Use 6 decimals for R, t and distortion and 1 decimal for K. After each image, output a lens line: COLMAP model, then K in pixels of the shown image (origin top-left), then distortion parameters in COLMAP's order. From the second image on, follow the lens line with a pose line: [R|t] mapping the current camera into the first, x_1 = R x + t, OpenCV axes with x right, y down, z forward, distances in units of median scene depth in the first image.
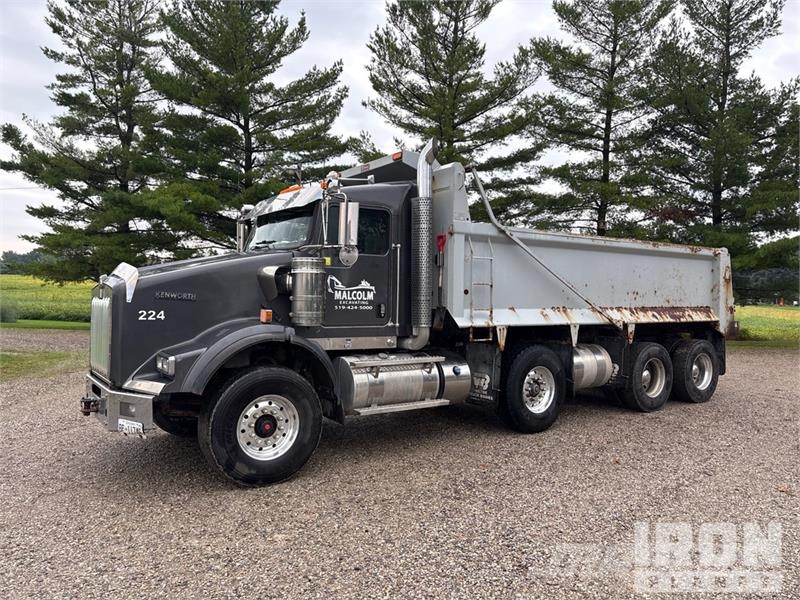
lens RADIAL K [[597.0, 0, 396.9], [0, 597.0, 295.3], [0, 0, 1]] dist [0.061464, -0.062894]
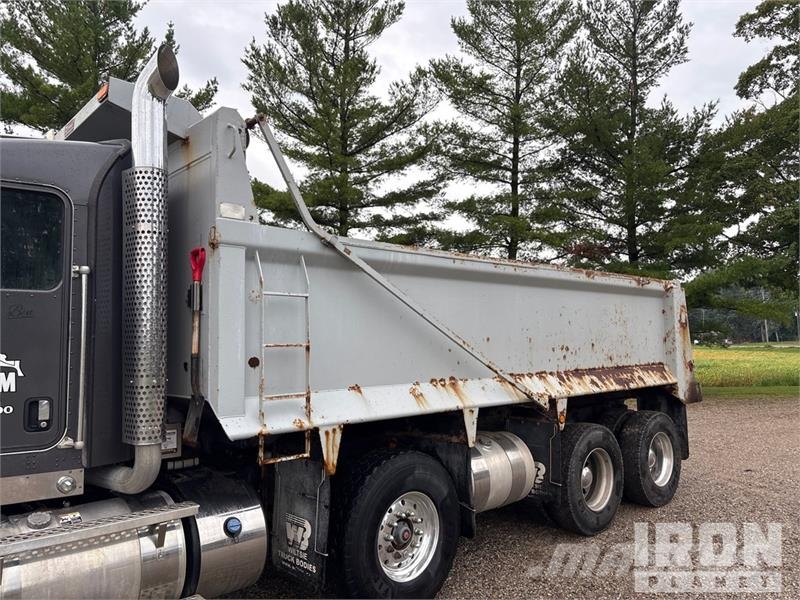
lens RADIAL K [[597.3, 0, 386.9], [0, 597.3, 302.9], [0, 0, 1]] dist [0.099151, -0.136650]
pose [[0.992948, -0.018457, 0.117103, 0.048126], [0.026132, 0.997586, -0.064344, -0.005711], [-0.115633, 0.066950, 0.991033, 0.137392]]
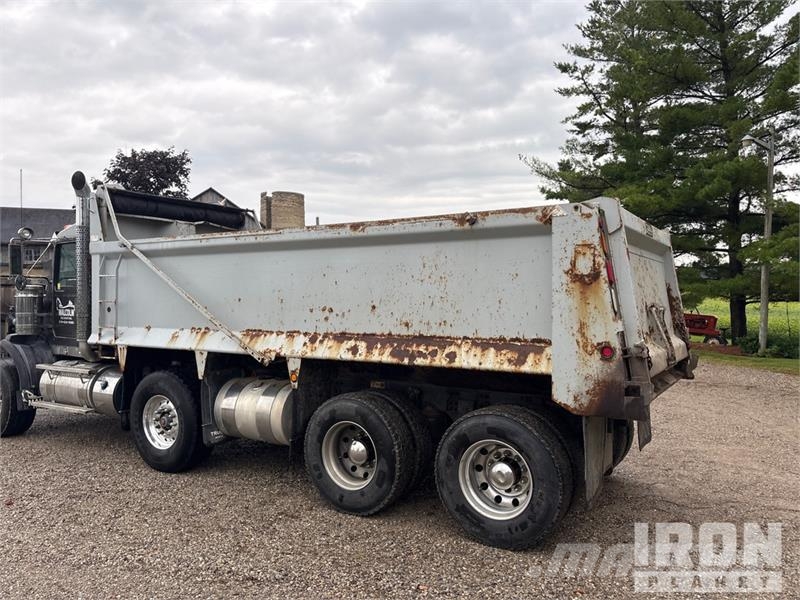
lens RADIAL K [[597.0, 0, 396.9], [0, 597.0, 295.3], [0, 0, 1]] dist [0.061464, -0.062894]
pose [[0.391342, -0.021535, -0.919993, 0.359350], [0.001028, 0.999736, -0.022964, -0.001607], [0.920245, 0.008041, 0.391261, 0.299387]]
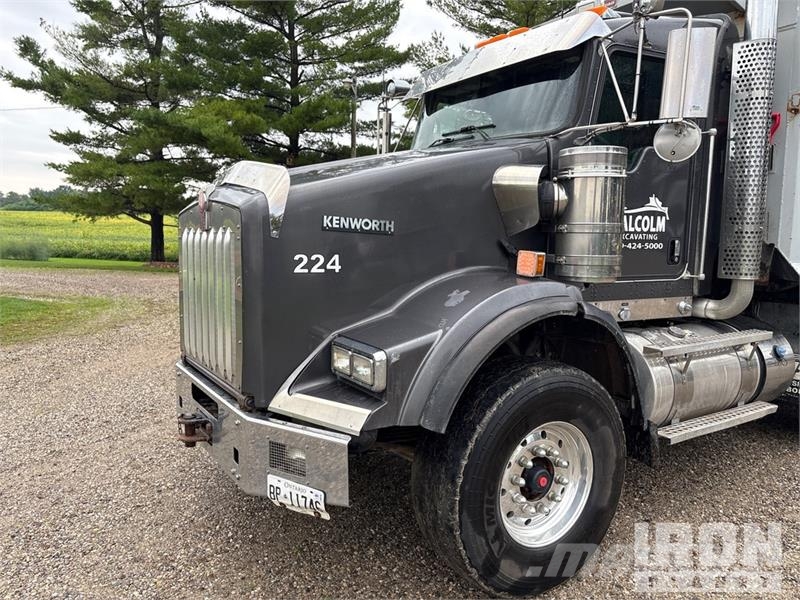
lens RADIAL K [[597.0, 0, 396.9], [0, 597.0, 295.3], [0, 0, 1]] dist [0.061464, -0.062894]
pose [[0.999278, -0.000804, -0.037987, -0.071713], [0.004838, 0.994330, 0.106229, 0.001572], [0.037687, -0.106336, 0.993616, 0.112993]]
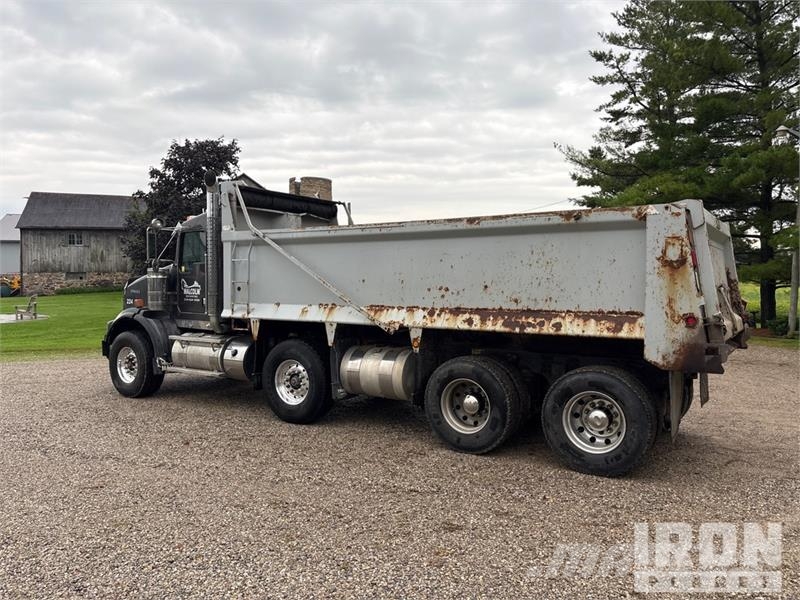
lens RADIAL K [[595.9, 0, 400.0], [0, 595.9, 300.0], [0, 0, 1]] dist [0.066541, -0.072084]
pose [[0.369341, 0.011522, -0.929223, 0.388594], [-0.003454, 0.999933, 0.011026, 0.000794], [0.929288, -0.000863, 0.369356, 0.244099]]
